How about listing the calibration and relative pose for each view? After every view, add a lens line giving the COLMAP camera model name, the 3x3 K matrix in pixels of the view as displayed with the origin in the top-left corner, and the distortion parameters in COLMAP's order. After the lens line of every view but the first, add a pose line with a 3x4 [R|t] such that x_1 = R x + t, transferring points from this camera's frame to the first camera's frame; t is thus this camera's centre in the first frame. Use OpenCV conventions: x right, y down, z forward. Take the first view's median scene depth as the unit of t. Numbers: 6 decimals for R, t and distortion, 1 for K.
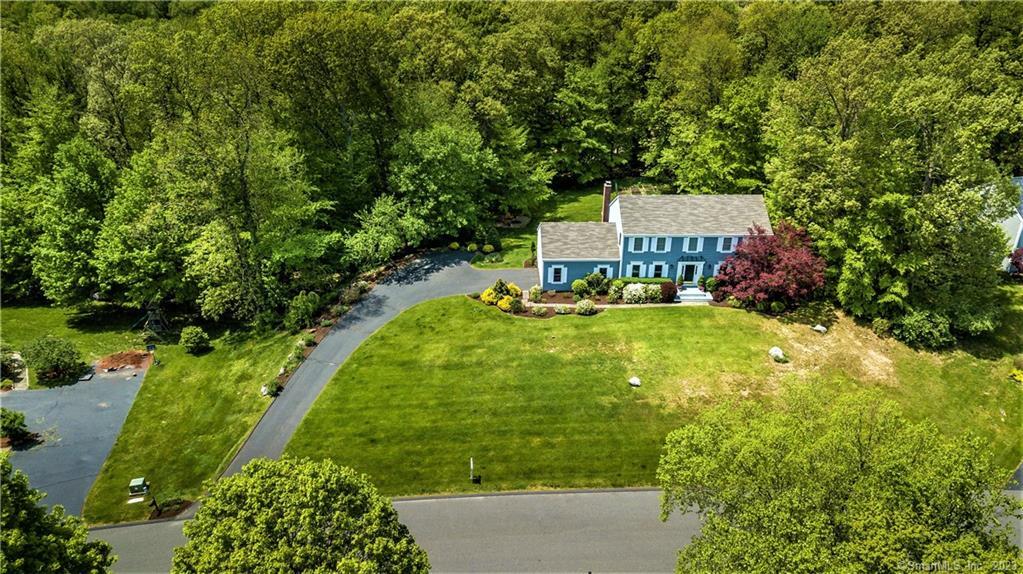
lens RADIAL K [[809.7, 0, 519.1], [0, 809.7, 286.6], [0, 0, 1]] dist [0.080938, 0.000230]
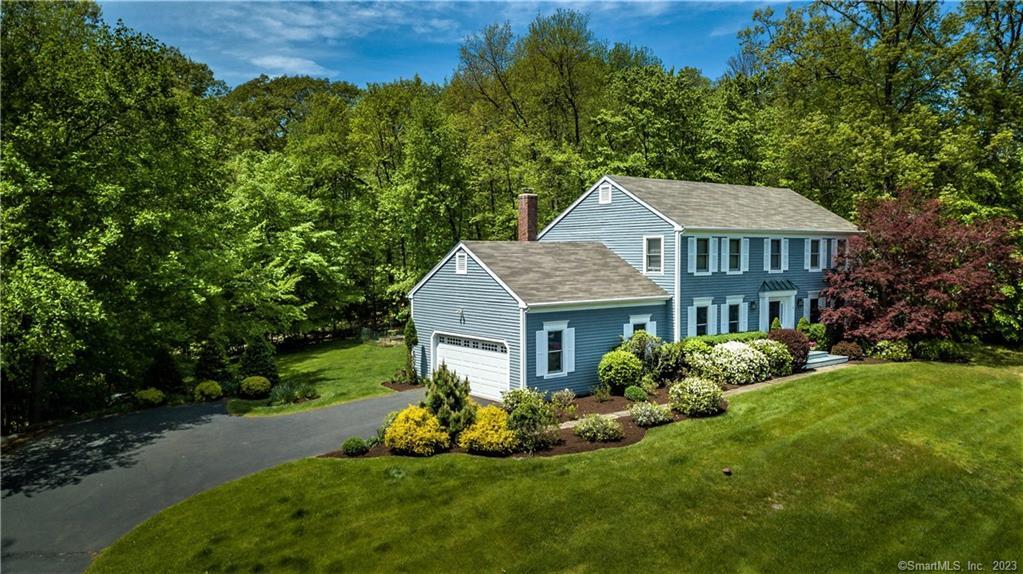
lens RADIAL K [[809.7, 0, 519.1], [0, 809.7, 286.6], [0, 0, 1]] dist [0.080938, 0.000230]
pose [[0.813514, -0.052607, 0.579161, -0.184125], [0.247057, 0.932826, -0.262295, 0.052808], [-0.526458, 0.356466, 0.771864, 0.713988]]
